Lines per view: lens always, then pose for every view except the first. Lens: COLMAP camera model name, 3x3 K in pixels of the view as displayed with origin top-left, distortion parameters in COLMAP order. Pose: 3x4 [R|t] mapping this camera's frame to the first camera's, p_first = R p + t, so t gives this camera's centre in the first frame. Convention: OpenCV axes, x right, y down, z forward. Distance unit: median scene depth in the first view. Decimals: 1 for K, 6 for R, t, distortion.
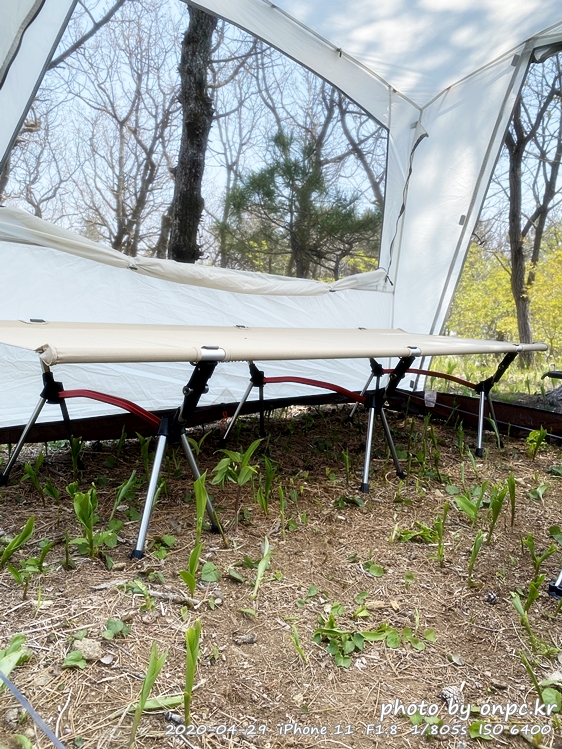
lens RADIAL K [[573.6, 0, 281.0], [0, 573.6, 374.5], [0, 0, 1]] dist [0.001375, 0.009006]
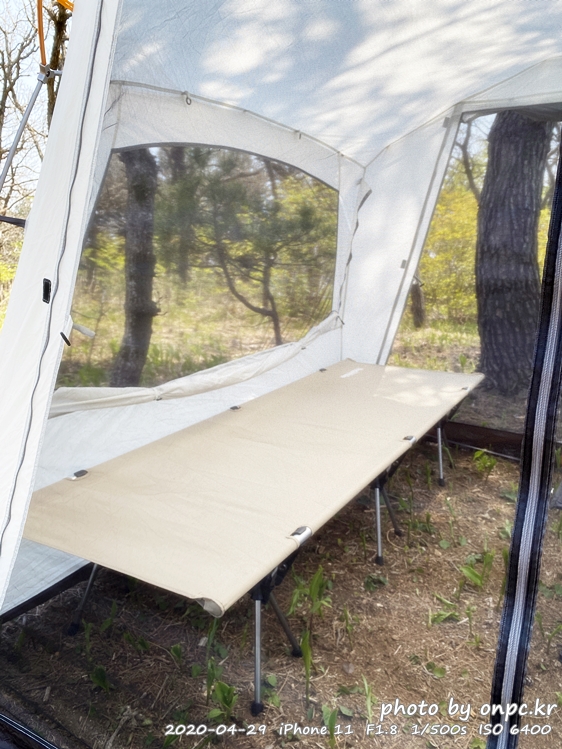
lens RADIAL K [[569.5, 0, 286.3], [0, 569.5, 387.7], [0, 0, 1]] dist [0.000917, 0.002873]
pose [[0.973590, -0.119550, 0.194500, -0.151612], [0.094664, 0.986640, 0.132590, -0.216127], [-0.207753, -0.110676, 0.971900, -0.038007]]
